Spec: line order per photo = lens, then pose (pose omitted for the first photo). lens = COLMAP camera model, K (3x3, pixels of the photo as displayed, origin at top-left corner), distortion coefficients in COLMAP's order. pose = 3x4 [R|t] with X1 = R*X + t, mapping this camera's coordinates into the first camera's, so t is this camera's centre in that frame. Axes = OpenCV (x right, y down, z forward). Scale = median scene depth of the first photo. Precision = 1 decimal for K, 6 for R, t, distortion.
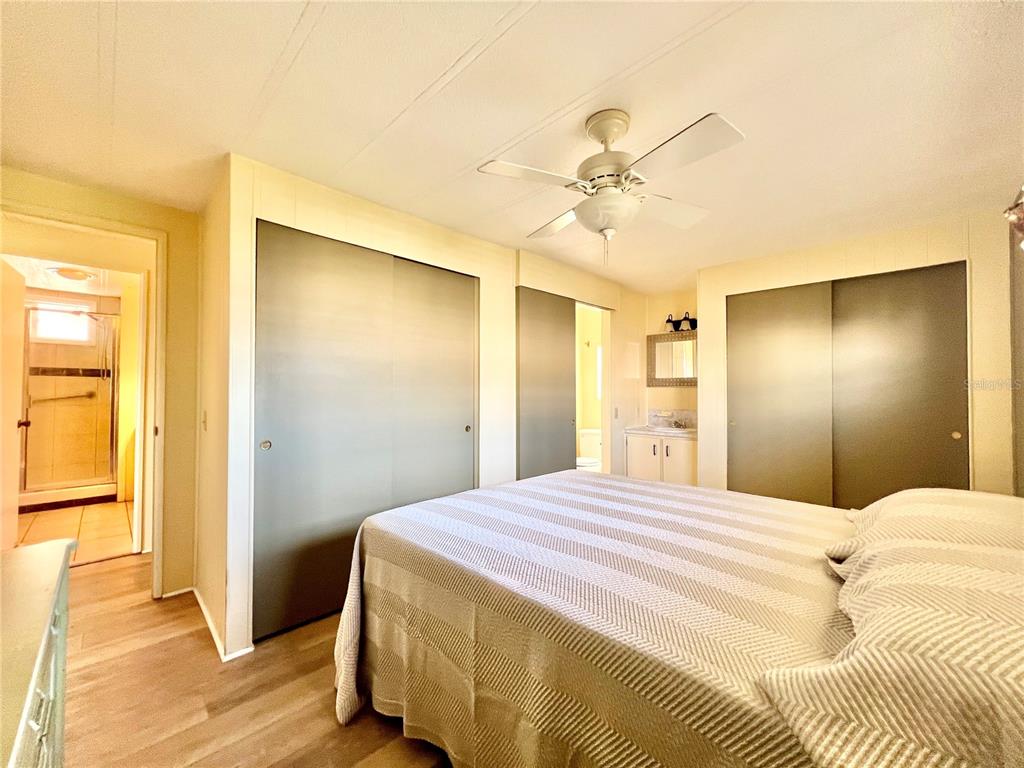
lens RADIAL K [[411.5, 0, 516.1], [0, 411.5, 383.6], [0, 0, 1]] dist [0.003559, -0.000239]
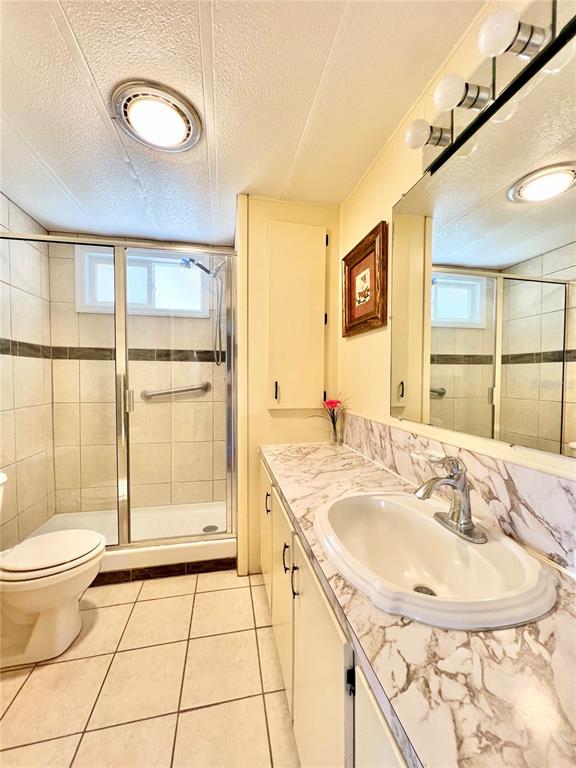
lens RADIAL K [[308.6, 0, 286.3], [0, 308.6, 383.9], [0, 0, 1]] dist [0.003559, -0.000239]
pose [[0.832802, 0.015373, -0.553357, -0.631421], [0.009452, 0.999074, 0.041982, 0.000609], [0.553490, -0.040193, 0.831885, 0.645787]]
